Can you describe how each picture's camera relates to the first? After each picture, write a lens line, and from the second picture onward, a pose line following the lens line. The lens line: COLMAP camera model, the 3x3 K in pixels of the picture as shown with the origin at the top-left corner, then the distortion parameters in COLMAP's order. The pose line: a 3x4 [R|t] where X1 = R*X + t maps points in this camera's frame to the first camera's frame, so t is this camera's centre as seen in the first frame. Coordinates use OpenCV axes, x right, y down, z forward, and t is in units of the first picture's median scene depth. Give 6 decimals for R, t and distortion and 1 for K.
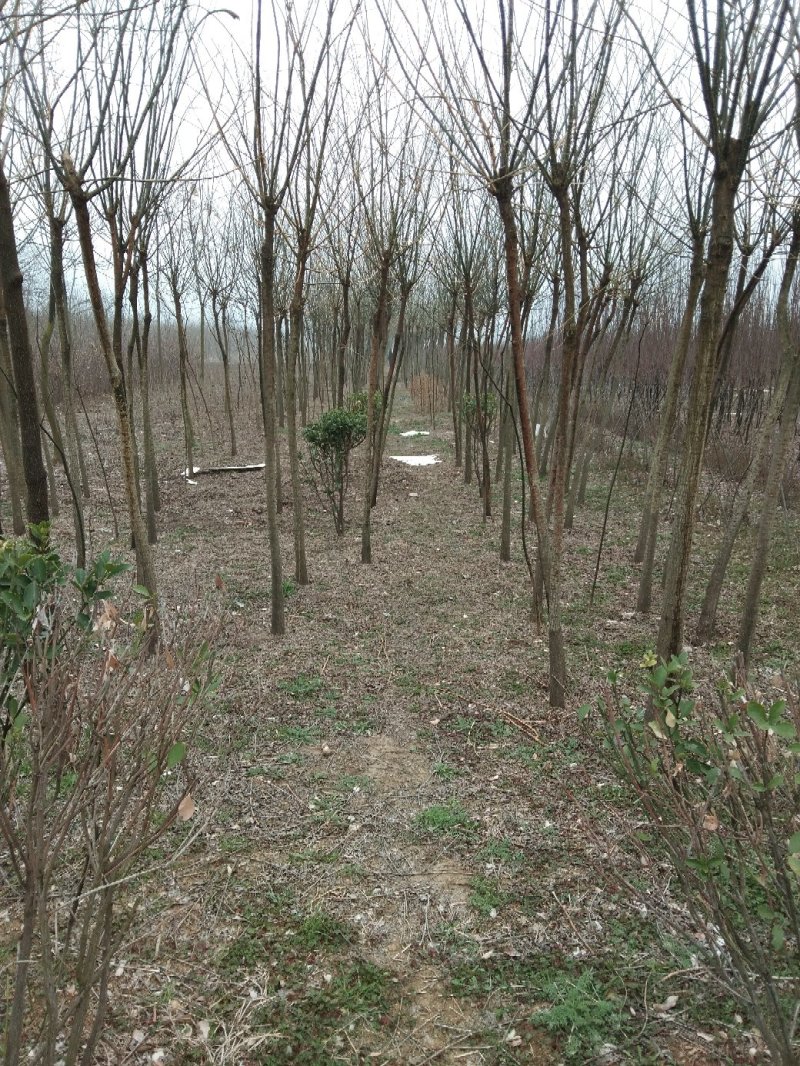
lens RADIAL K [[858.2, 0, 418.6], [0, 858.2, 528.2], [0, 0, 1]] dist [0.027572, -0.057522]
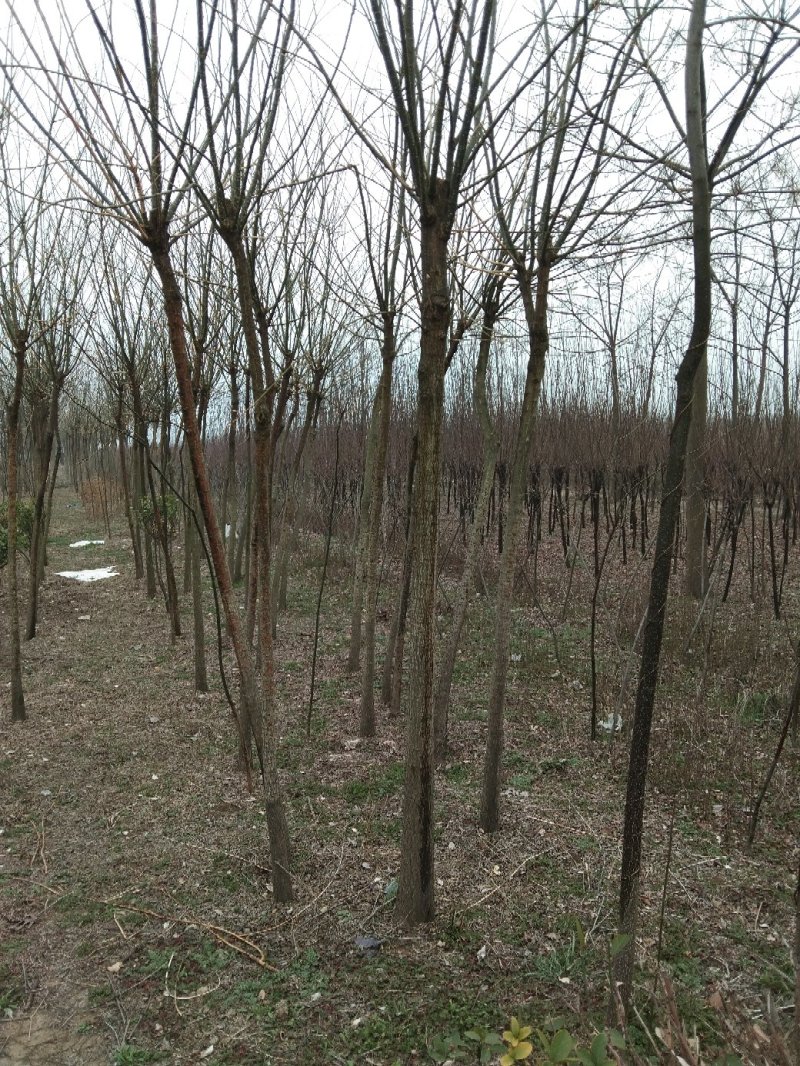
lens RADIAL K [[858.2, 0, 414.2], [0, 858.2, 528.7], [0, 0, 1]] dist [0.027572, -0.057522]
pose [[0.936333, -0.063911, 0.345248, 0.026200], [0.101746, 0.990493, -0.092585, -0.034732], [-0.336049, 0.121818, 0.933933, 0.205944]]
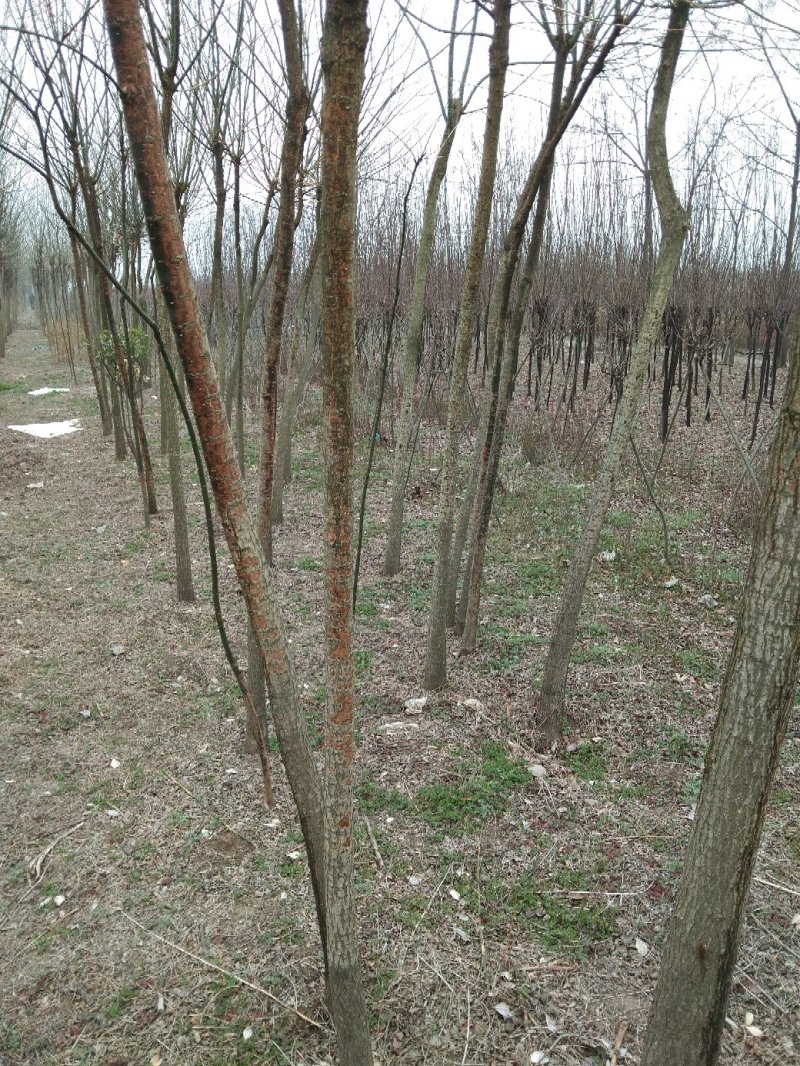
lens RADIAL K [[858.2, 0, 408.1], [0, 858.2, 529.1], [0, 0, 1]] dist [0.027572, -0.057522]
pose [[0.933262, -0.109965, 0.341951, 0.078506], [0.088565, 0.993041, 0.077630, -0.078020], [-0.348108, -0.042164, 0.936506, 0.647113]]
